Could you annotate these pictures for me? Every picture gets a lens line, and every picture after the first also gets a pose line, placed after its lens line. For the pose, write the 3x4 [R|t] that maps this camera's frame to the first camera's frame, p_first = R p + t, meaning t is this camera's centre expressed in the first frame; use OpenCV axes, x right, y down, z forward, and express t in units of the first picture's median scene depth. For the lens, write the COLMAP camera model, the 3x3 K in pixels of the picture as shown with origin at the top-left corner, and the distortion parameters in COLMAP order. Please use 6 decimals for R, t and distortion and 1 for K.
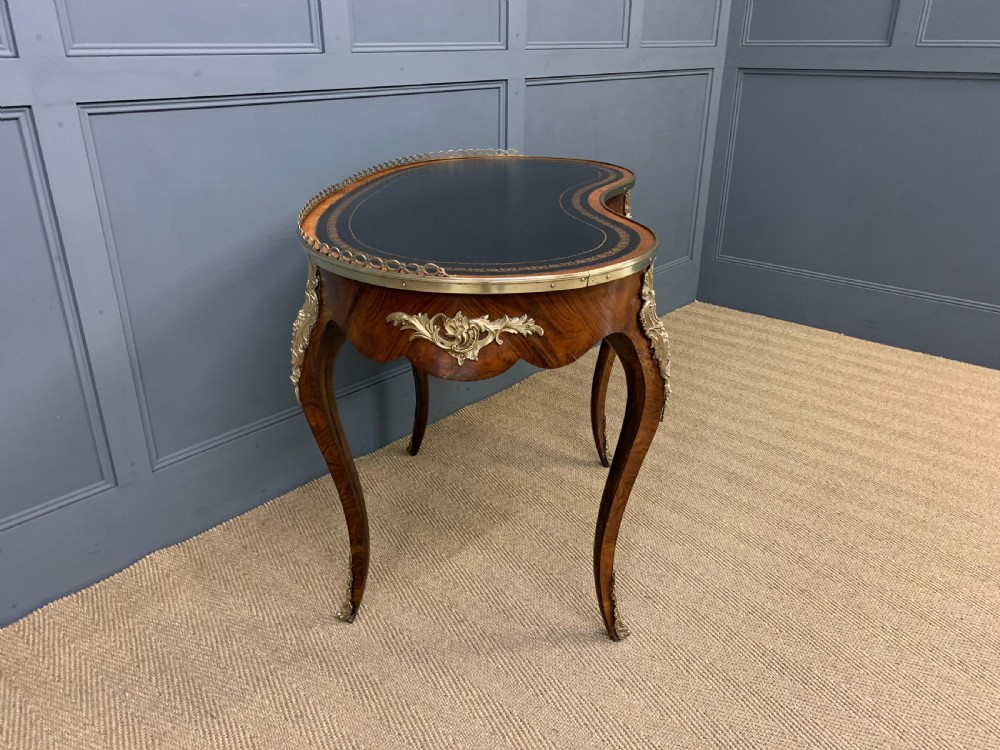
lens RADIAL K [[773.7, 0, 505.3], [0, 773.7, 377.5], [0, 0, 1]] dist [0.012965, -0.001088]
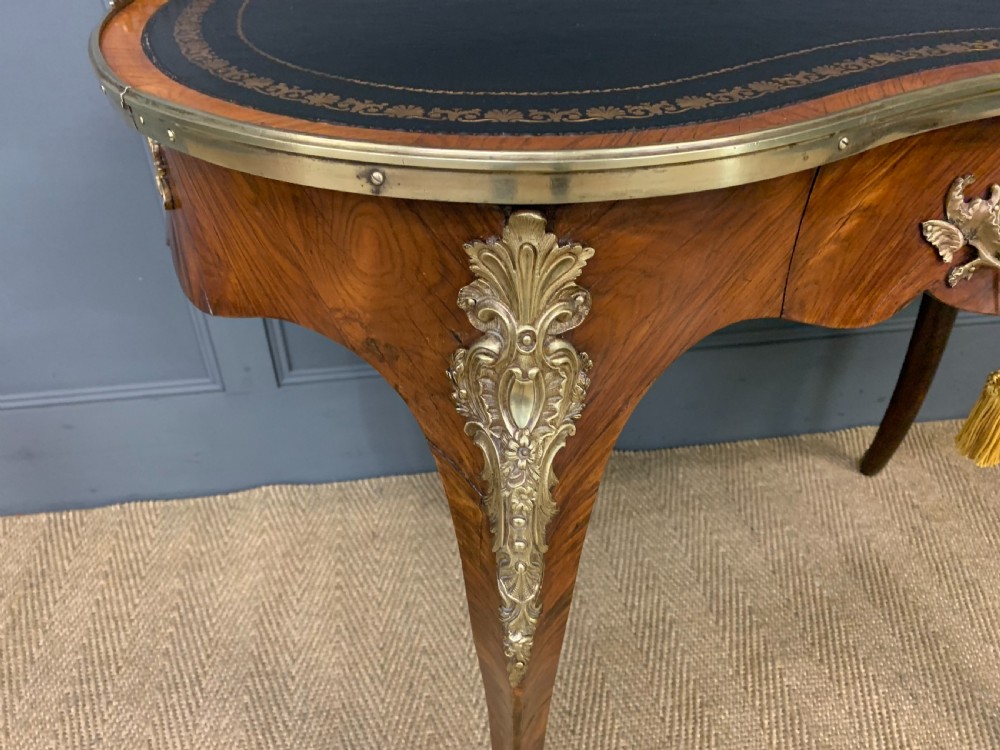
lens RADIAL K [[773.7, 0, 479.3], [0, 773.7, 364.7], [0, 0, 1]] dist [0.012965, -0.001088]
pose [[0.752357, 0.373888, -0.542371, 0.049283], [-0.249345, 0.923698, 0.290877, -0.184616], [0.609742, -0.083606, 0.788178, 0.780075]]
